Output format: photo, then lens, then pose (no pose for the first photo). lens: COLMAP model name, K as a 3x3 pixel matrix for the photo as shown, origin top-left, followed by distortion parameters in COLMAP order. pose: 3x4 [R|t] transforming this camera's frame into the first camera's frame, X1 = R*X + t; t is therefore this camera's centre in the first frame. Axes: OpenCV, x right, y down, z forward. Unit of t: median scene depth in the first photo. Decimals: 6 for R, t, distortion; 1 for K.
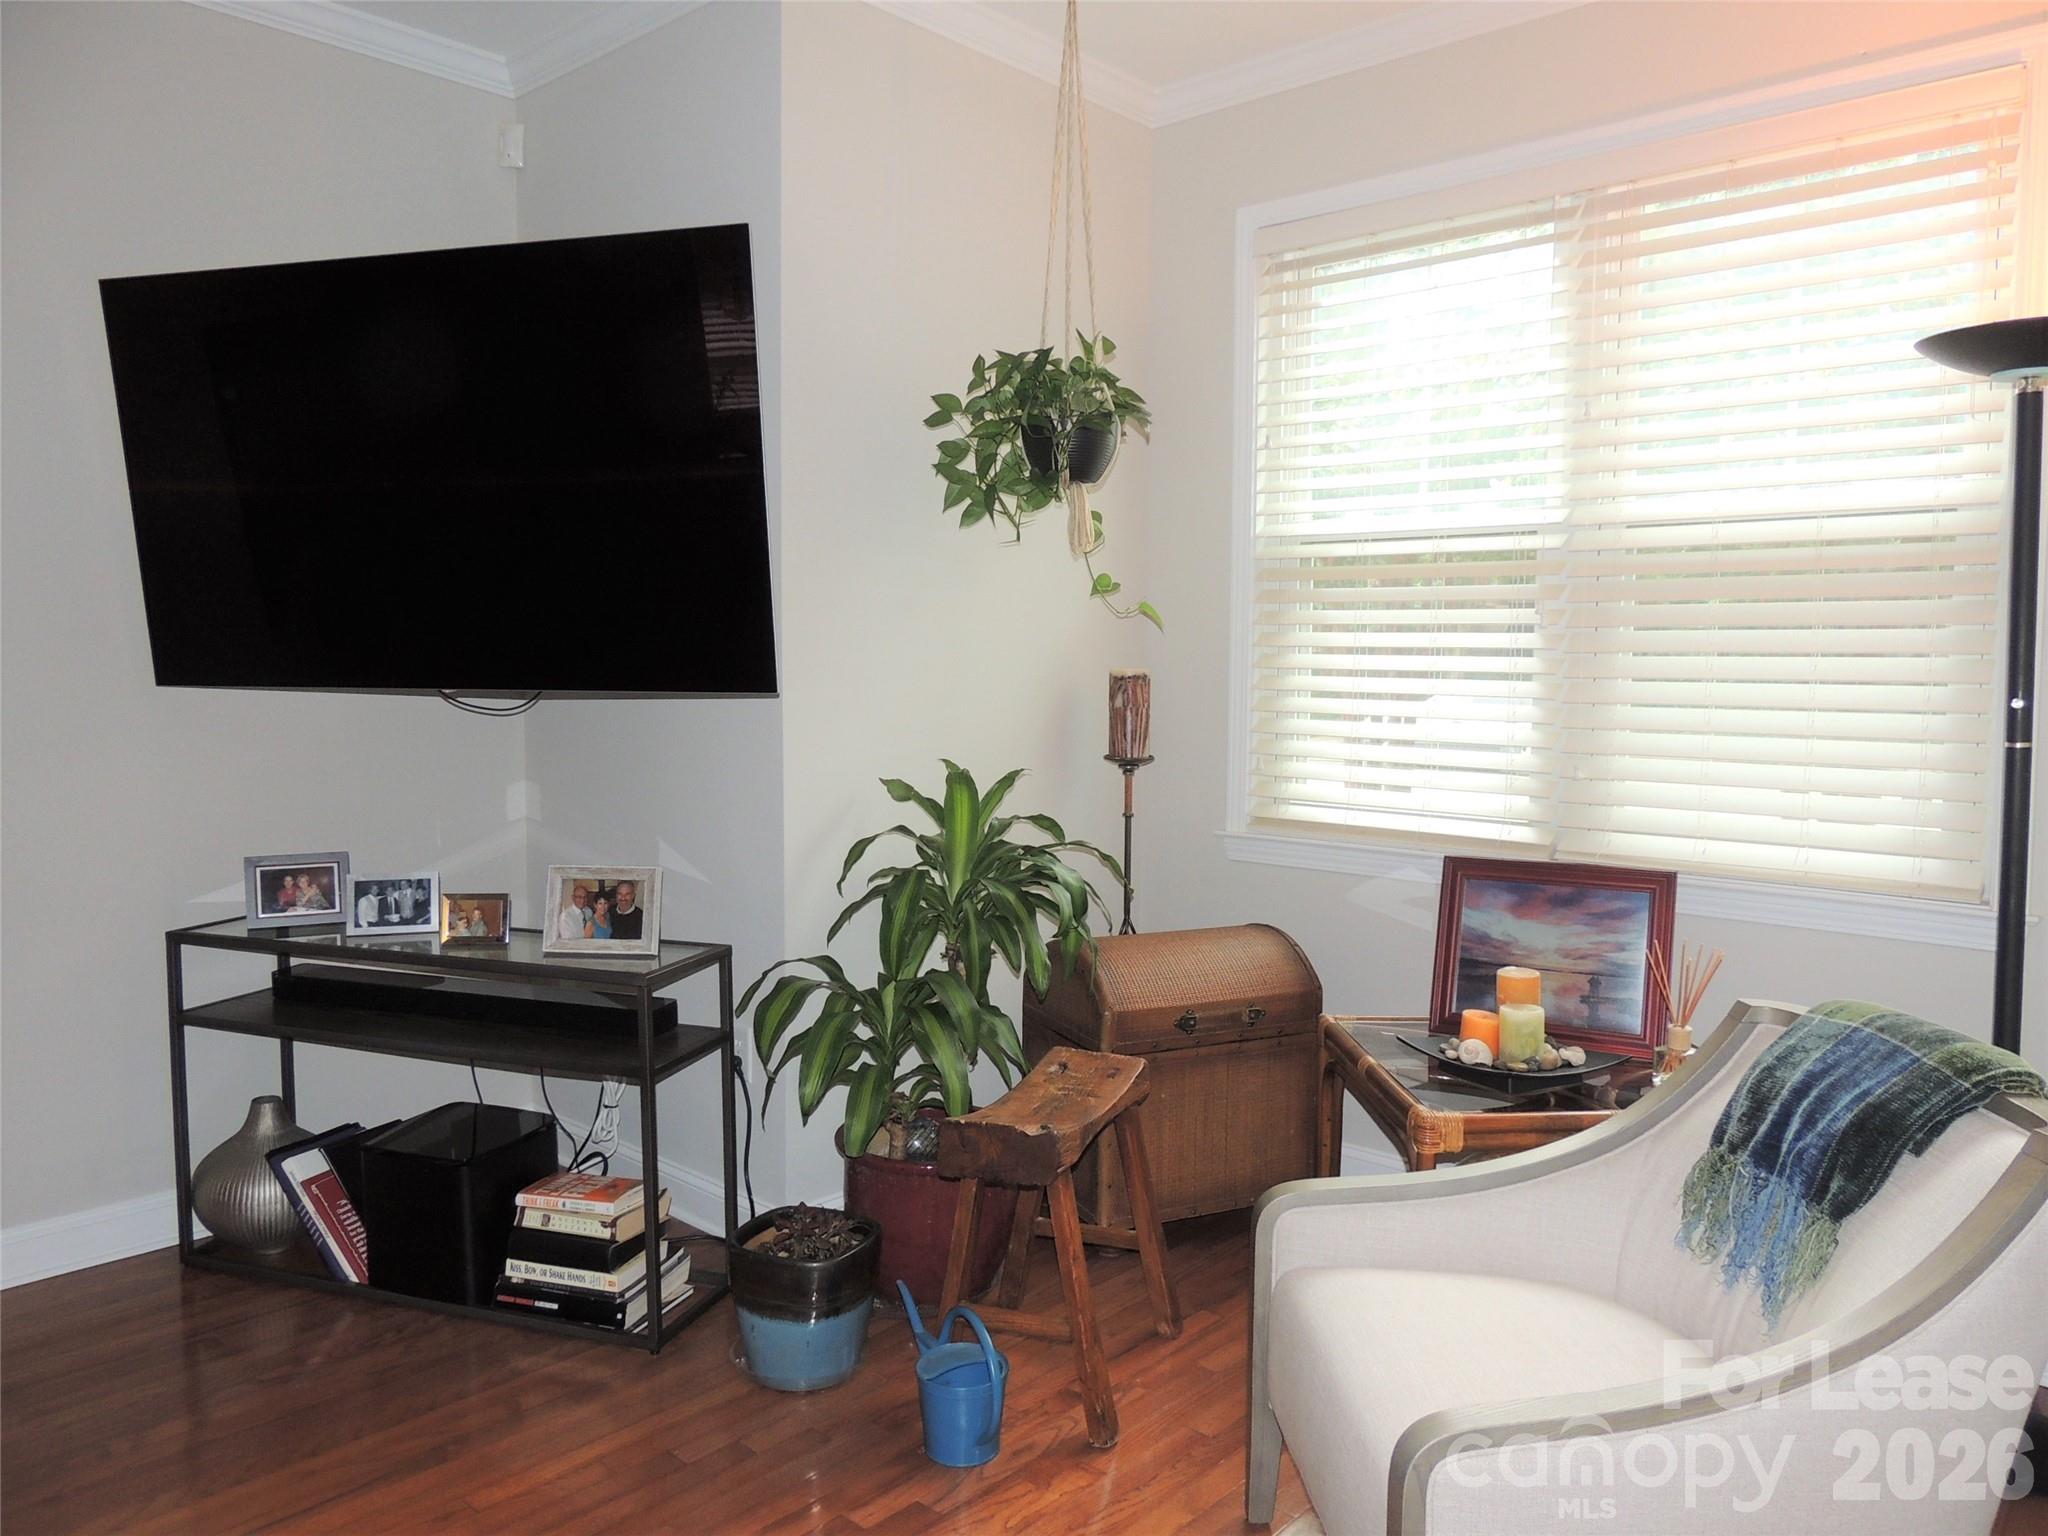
lens RADIAL K [[1464.3, 0, 1030.8], [0, 1464.3, 773.4], [0, 0, 1]] dist [-0.019049, -0.005253]
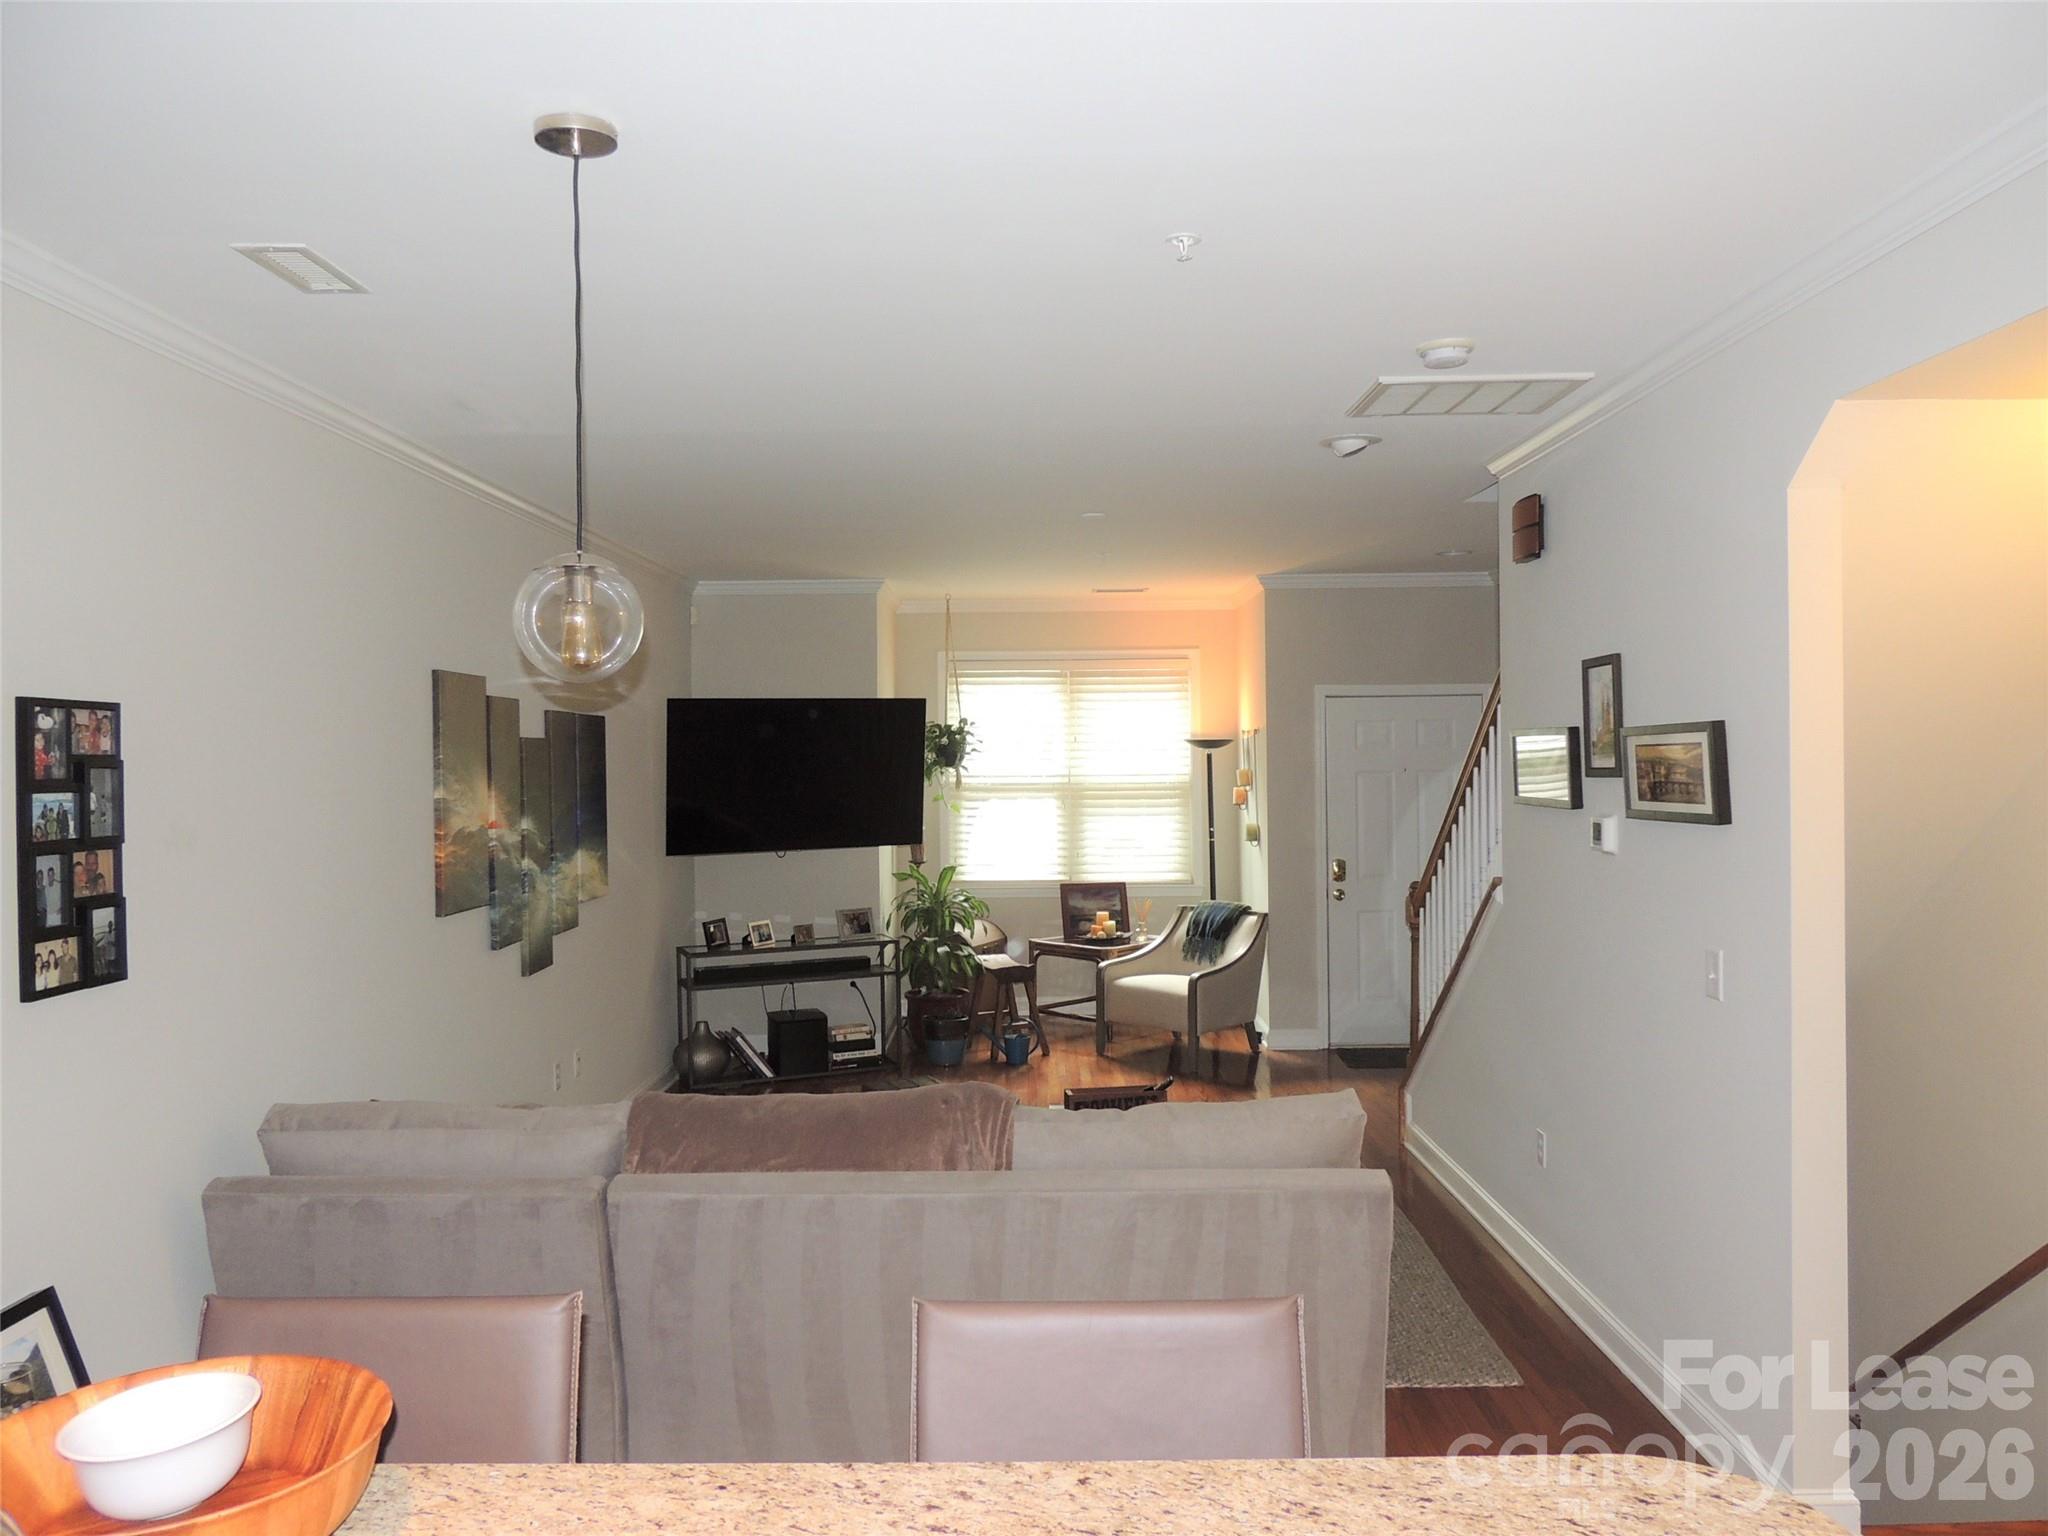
lens RADIAL K [[1464.3, 0, 1019.9], [0, 1464.3, 767.2], [0, 0, 1]] dist [-0.019049, -0.005253]
pose [[0.749633, -0.018856, 0.661585, -1.929896], [0.073673, 0.995759, -0.055097, -0.029838], [-0.657740, 0.090044, 0.747844, -1.364866]]
